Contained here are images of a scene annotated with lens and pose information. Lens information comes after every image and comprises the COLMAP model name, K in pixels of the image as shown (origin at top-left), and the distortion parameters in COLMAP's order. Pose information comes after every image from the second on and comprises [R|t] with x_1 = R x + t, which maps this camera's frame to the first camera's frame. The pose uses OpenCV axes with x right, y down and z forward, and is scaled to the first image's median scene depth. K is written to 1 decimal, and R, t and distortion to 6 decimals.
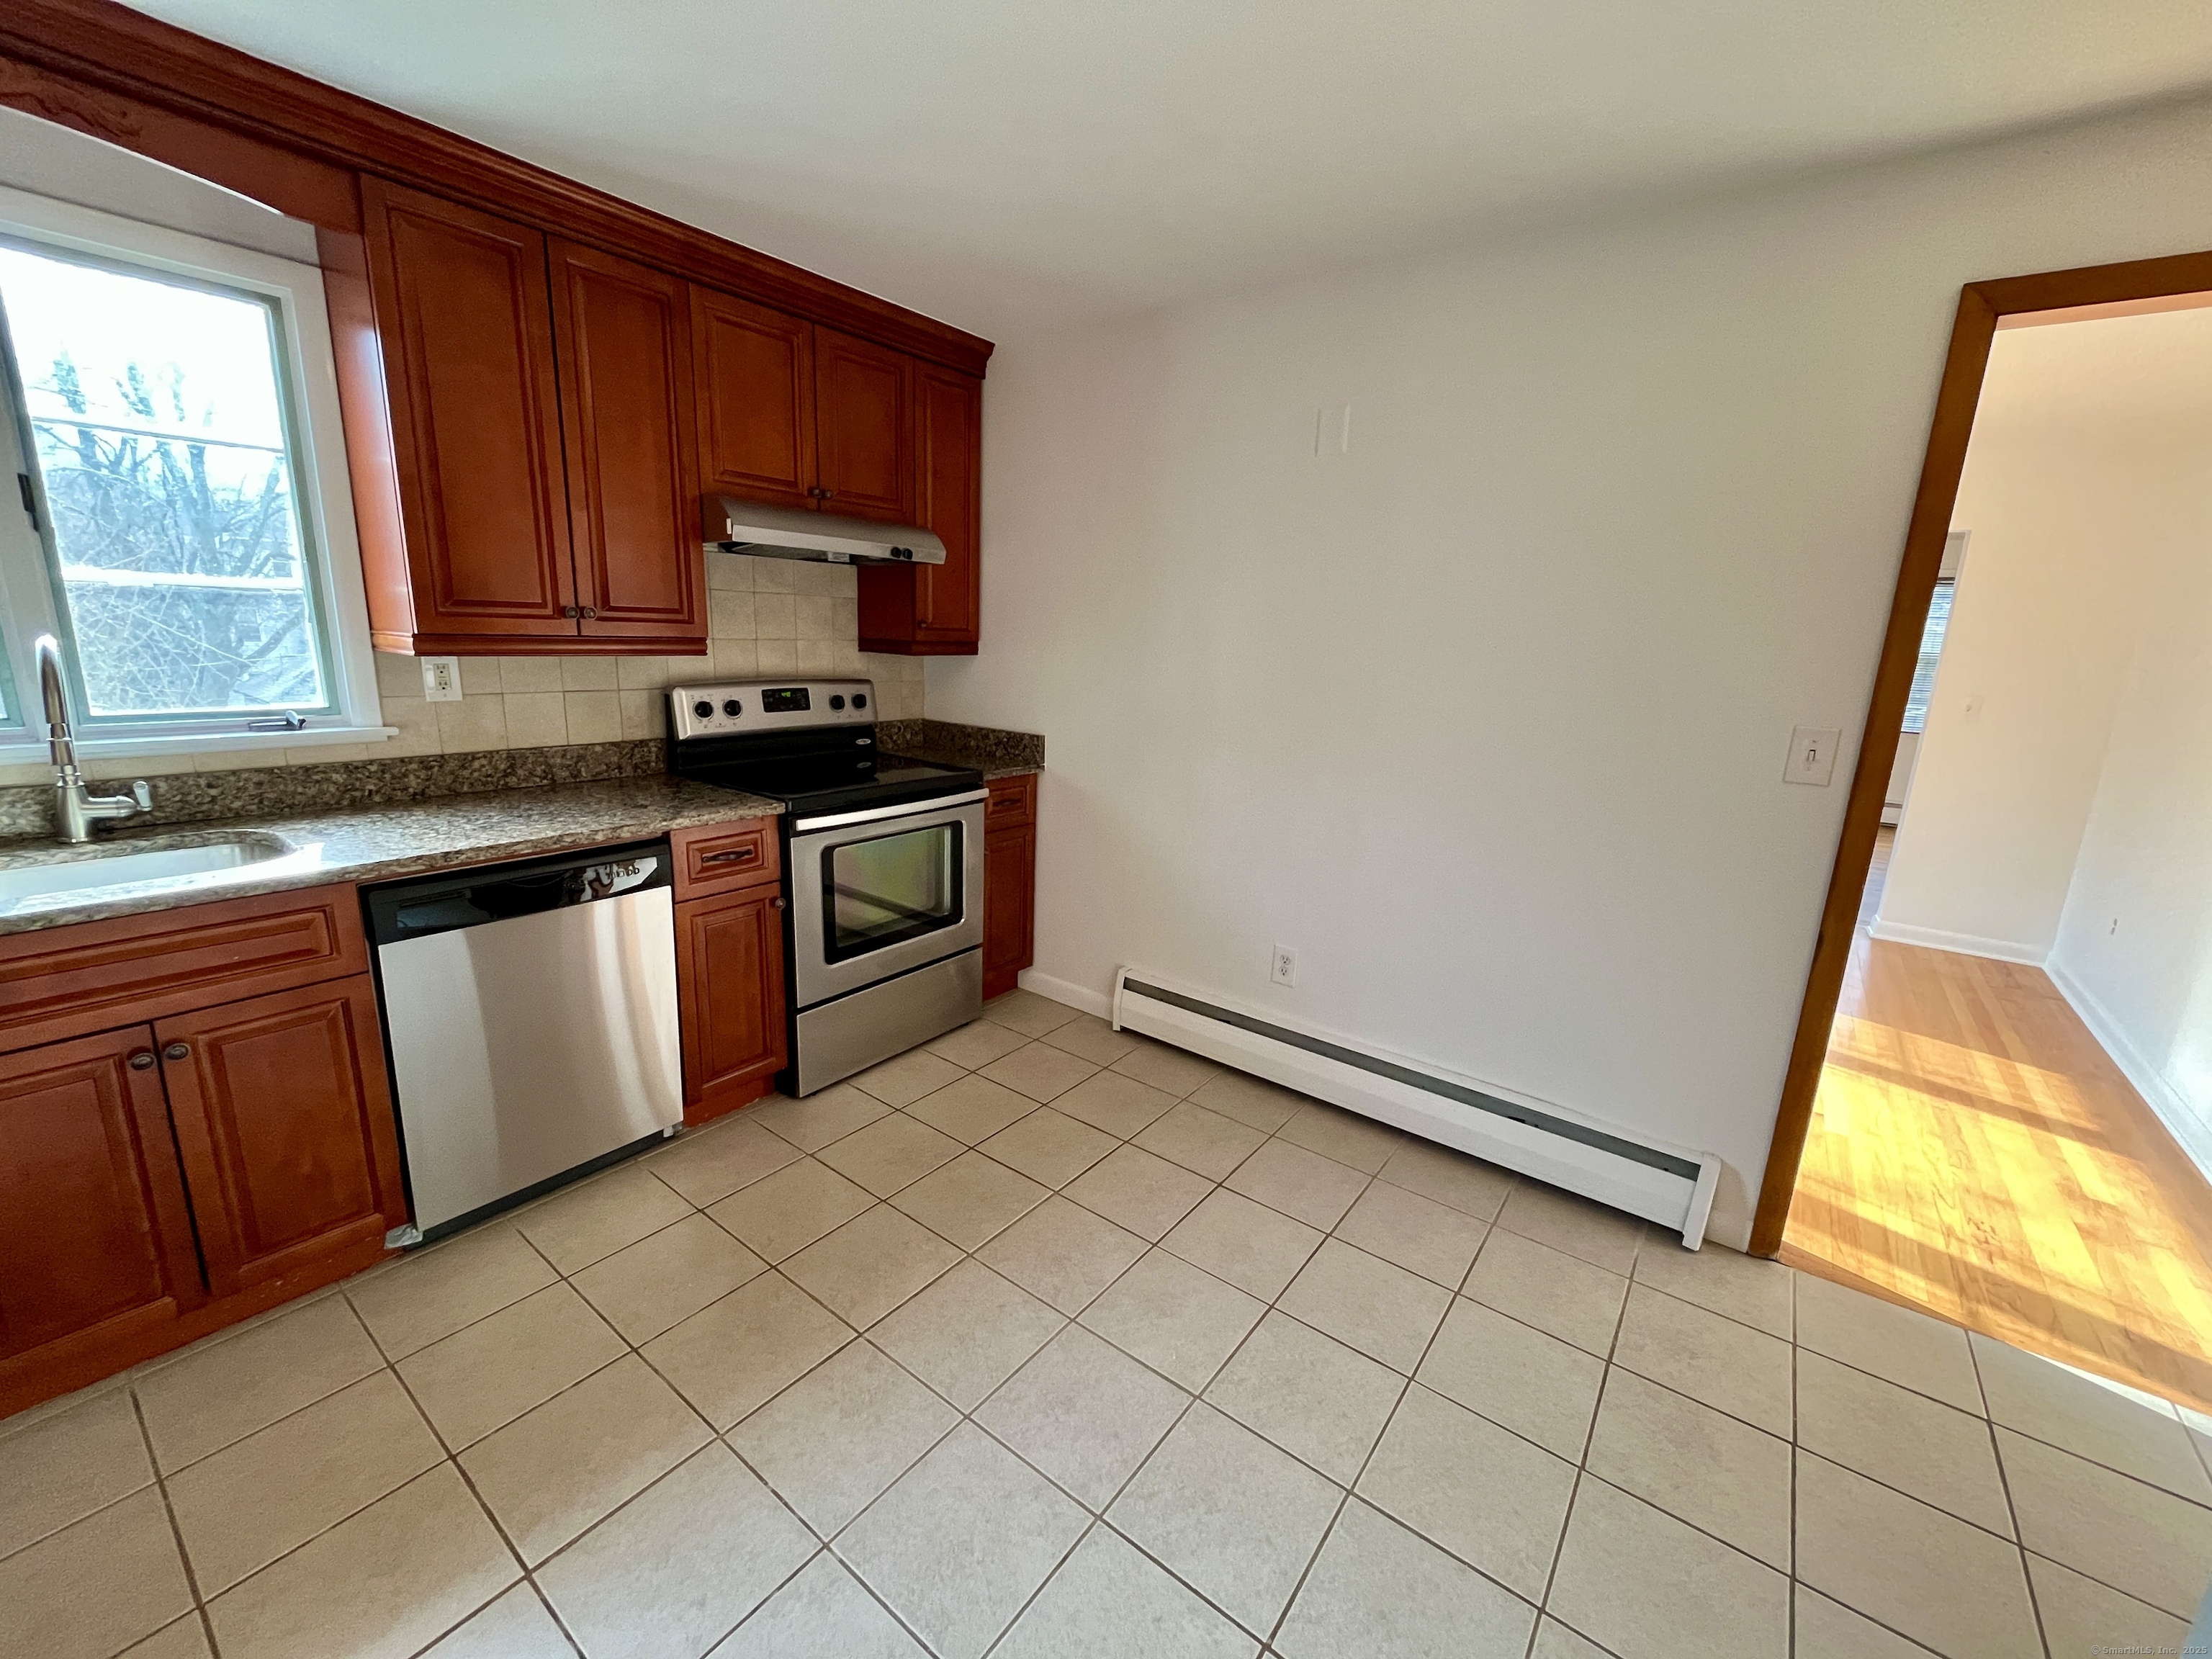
lens RADIAL K [[892.5, 0, 1109.4], [0, 892.5, 826.0], [0, 0, 1]] dist [-0.000765, -0.000714]
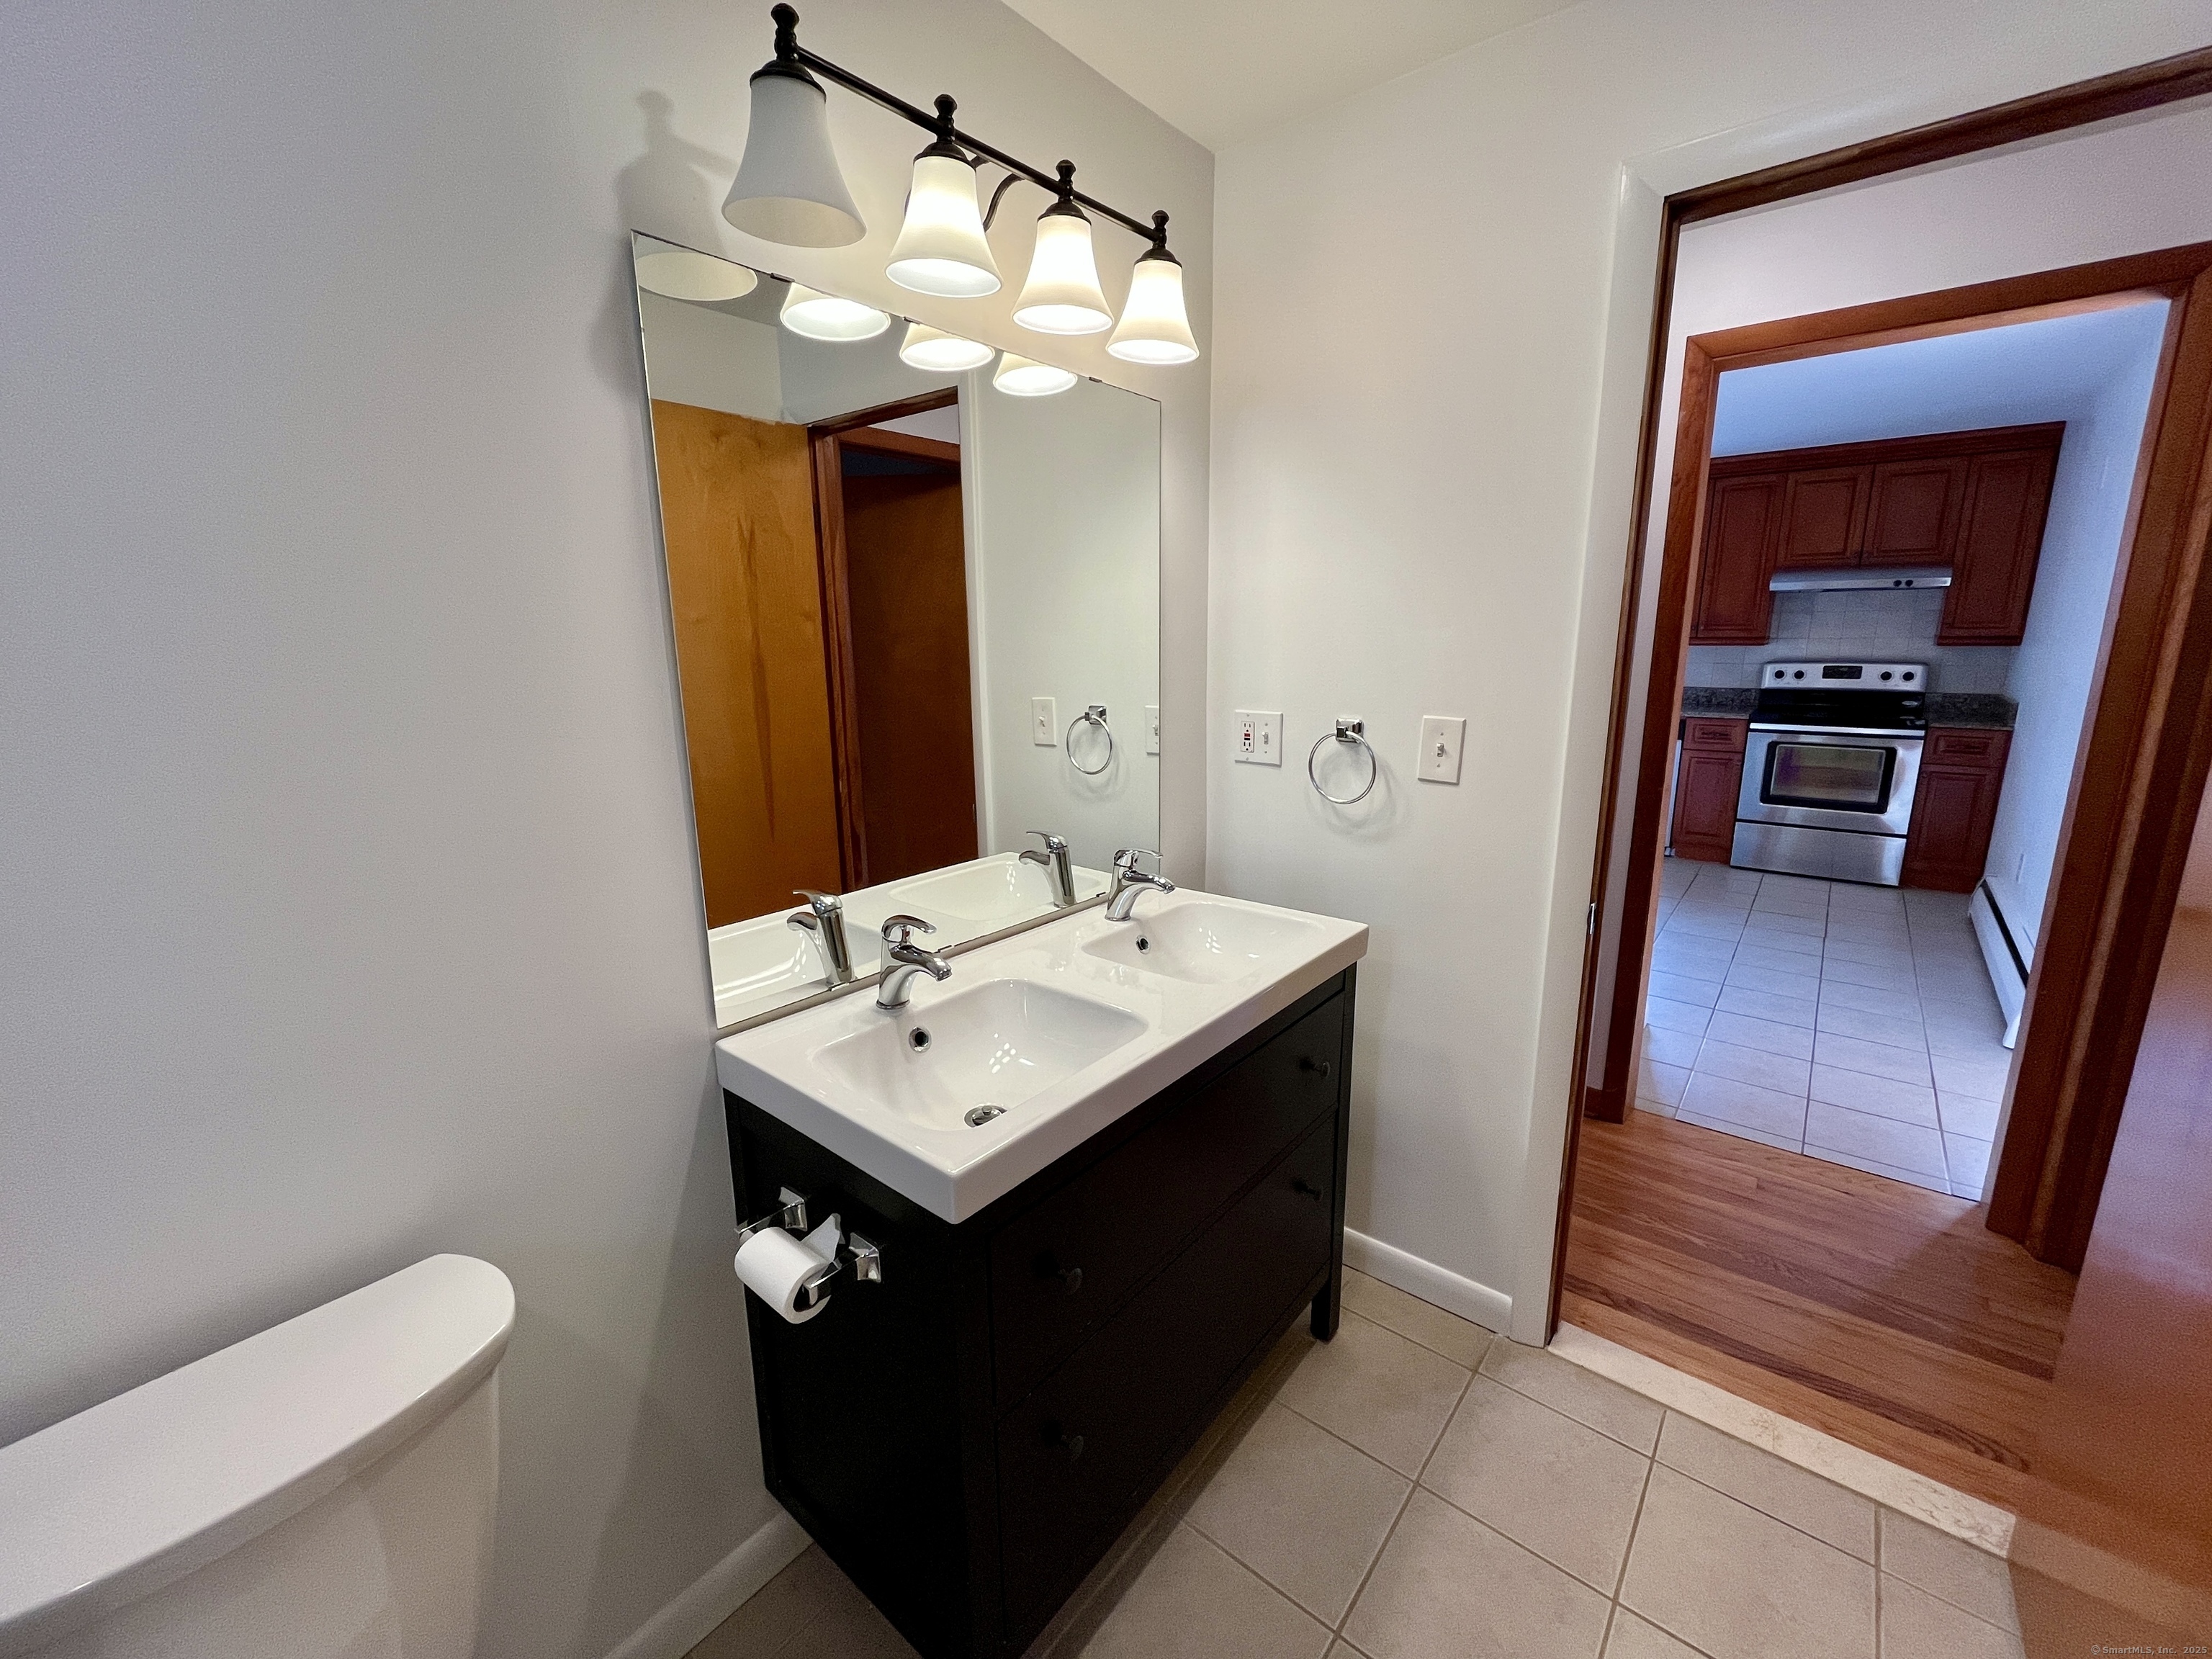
lens RADIAL K [[894.4, 0, 1112.8], [0, 894.4, 828.0], [0, 0, 1]] dist [-0.000703, -0.000151]
pose [[-0.039744, 0.176282, -0.983537, 1.800072], [-0.205563, 0.961817, 0.180696, 0.157635], [0.977836, 0.209361, -0.001990, -0.402139]]
